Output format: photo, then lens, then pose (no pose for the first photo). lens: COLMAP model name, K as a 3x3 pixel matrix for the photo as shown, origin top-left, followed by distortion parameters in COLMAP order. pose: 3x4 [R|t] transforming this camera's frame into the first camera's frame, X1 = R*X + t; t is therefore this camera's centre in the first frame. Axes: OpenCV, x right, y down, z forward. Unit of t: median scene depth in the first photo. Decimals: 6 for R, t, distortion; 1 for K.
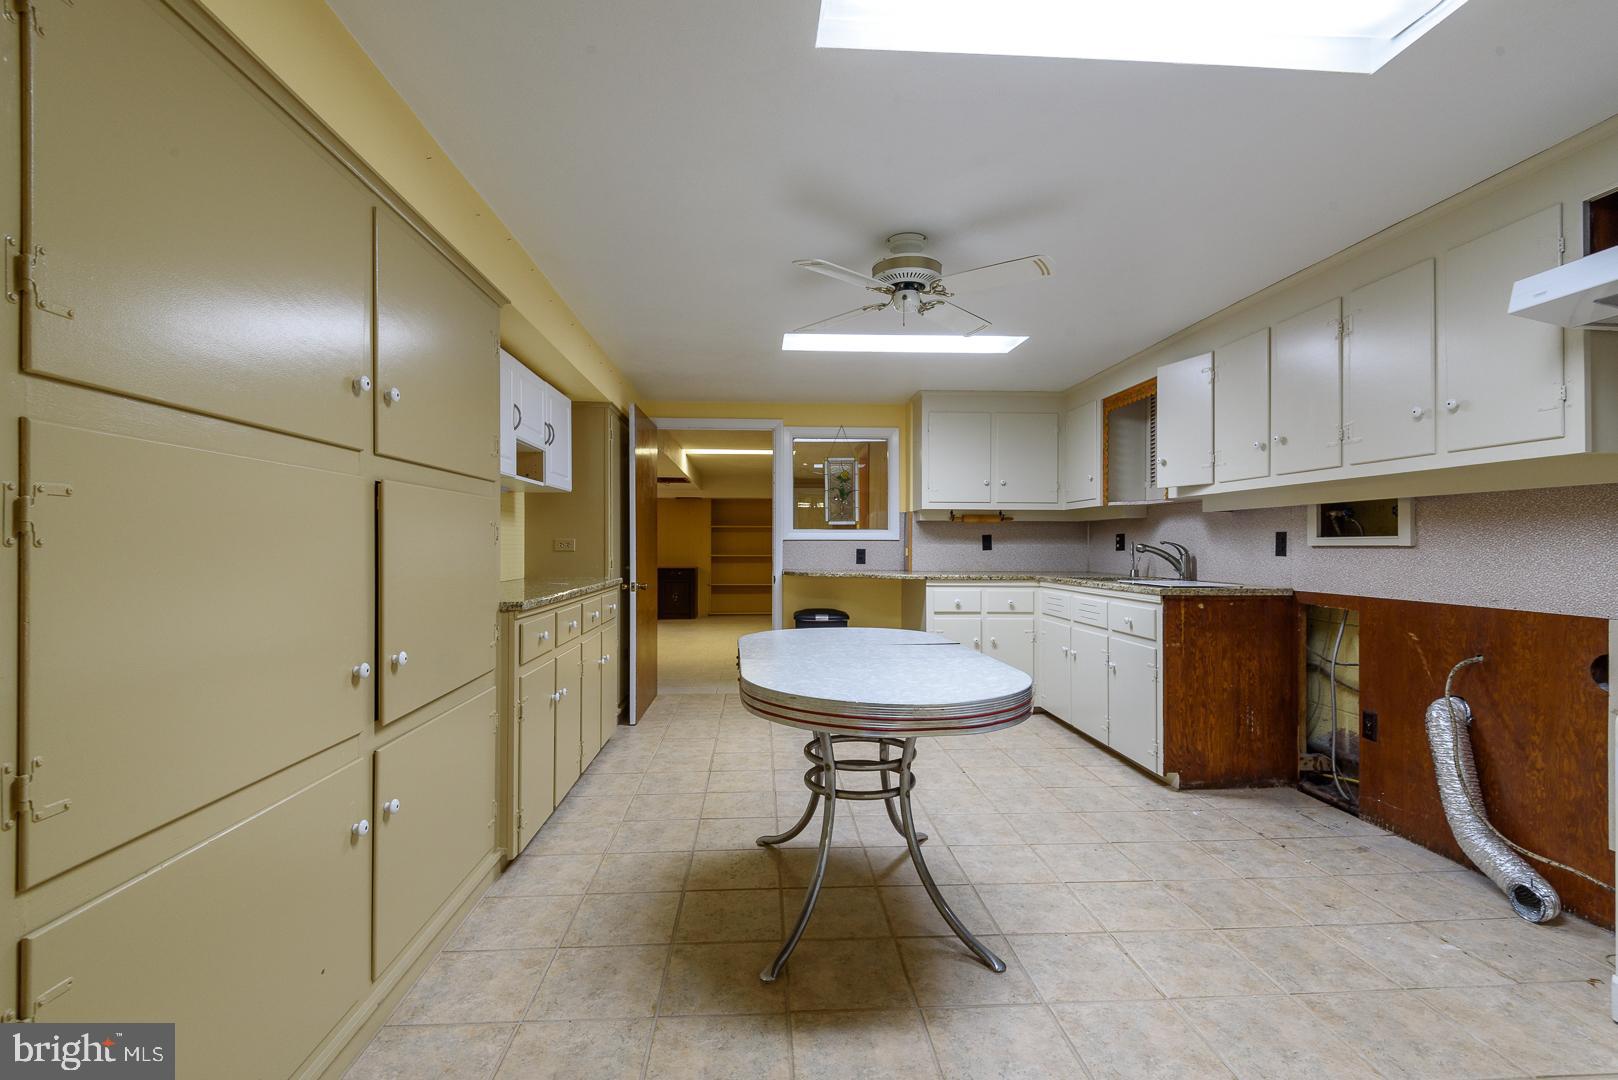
lens RADIAL K [[726.8, 0, 818.2], [0, 726.8, 530.1], [0, 0, 1]] dist [0.029618, -0.011815]
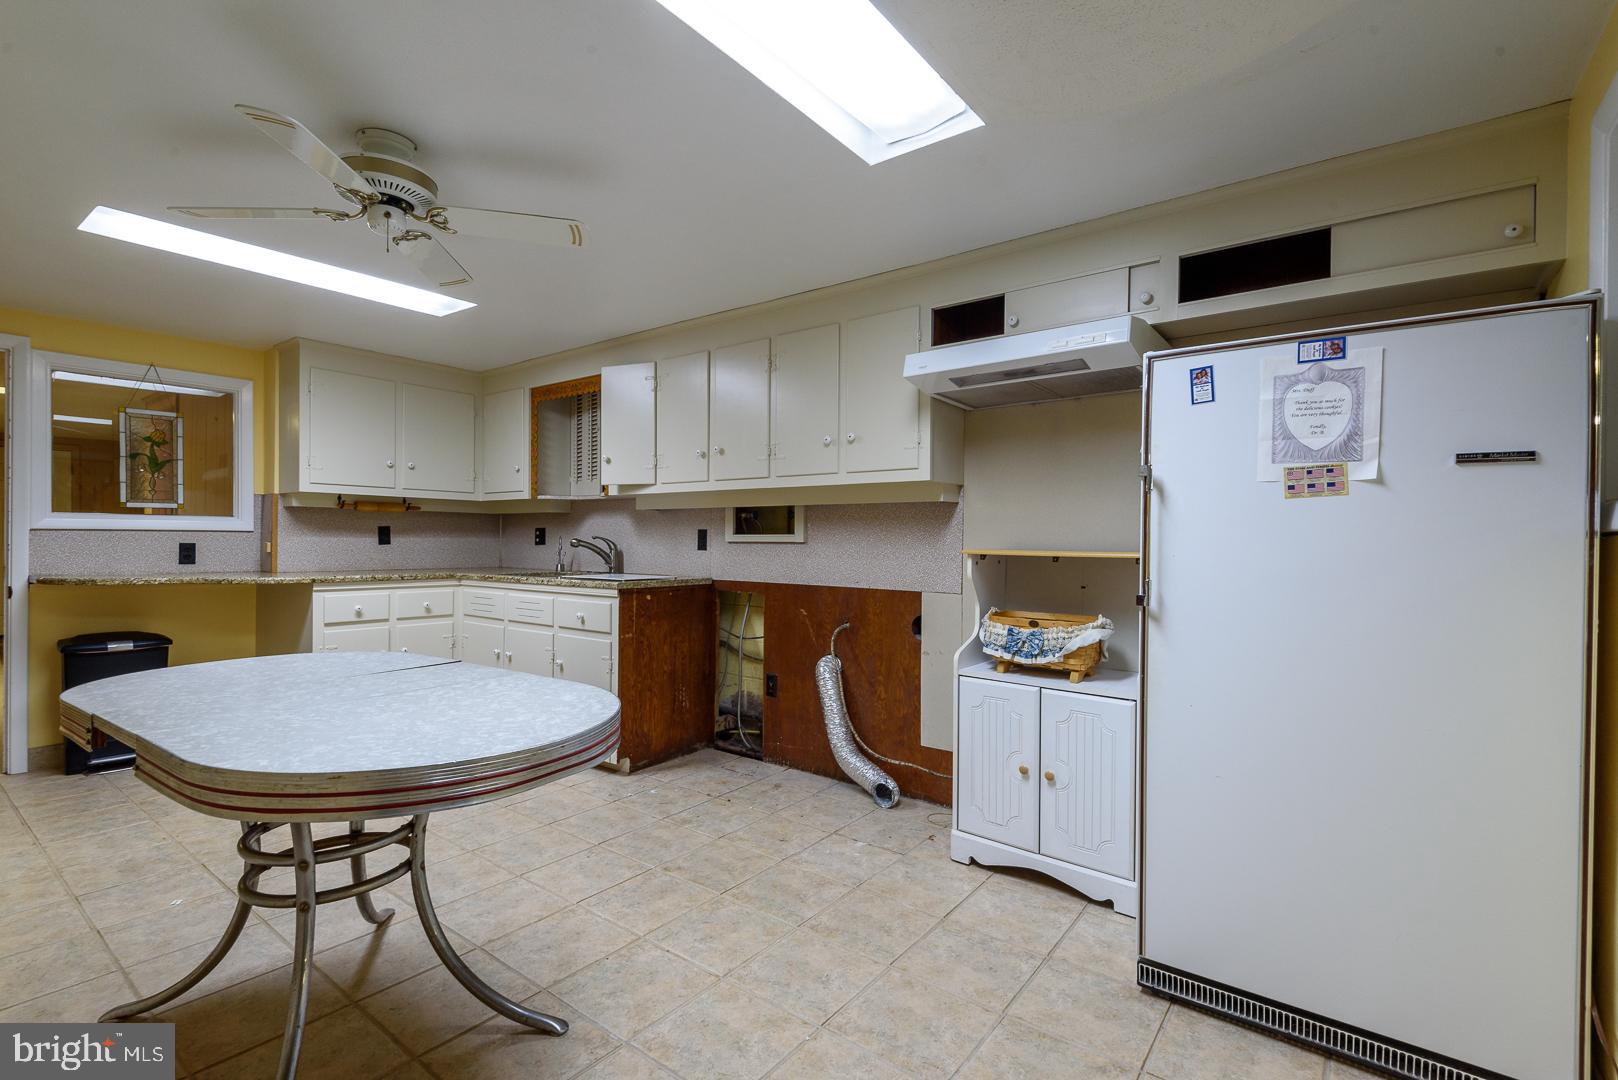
lens RADIAL K [[726.8, 0, 811.3], [0, 726.8, 536.1], [0, 0, 1]] dist [0.029618, -0.011815]
pose [[0.675440, 0.007870, 0.737373, -0.137331], [-0.021500, 0.999728, 0.009024, -0.001279], [-0.737102, -0.021949, 0.675425, 0.140419]]
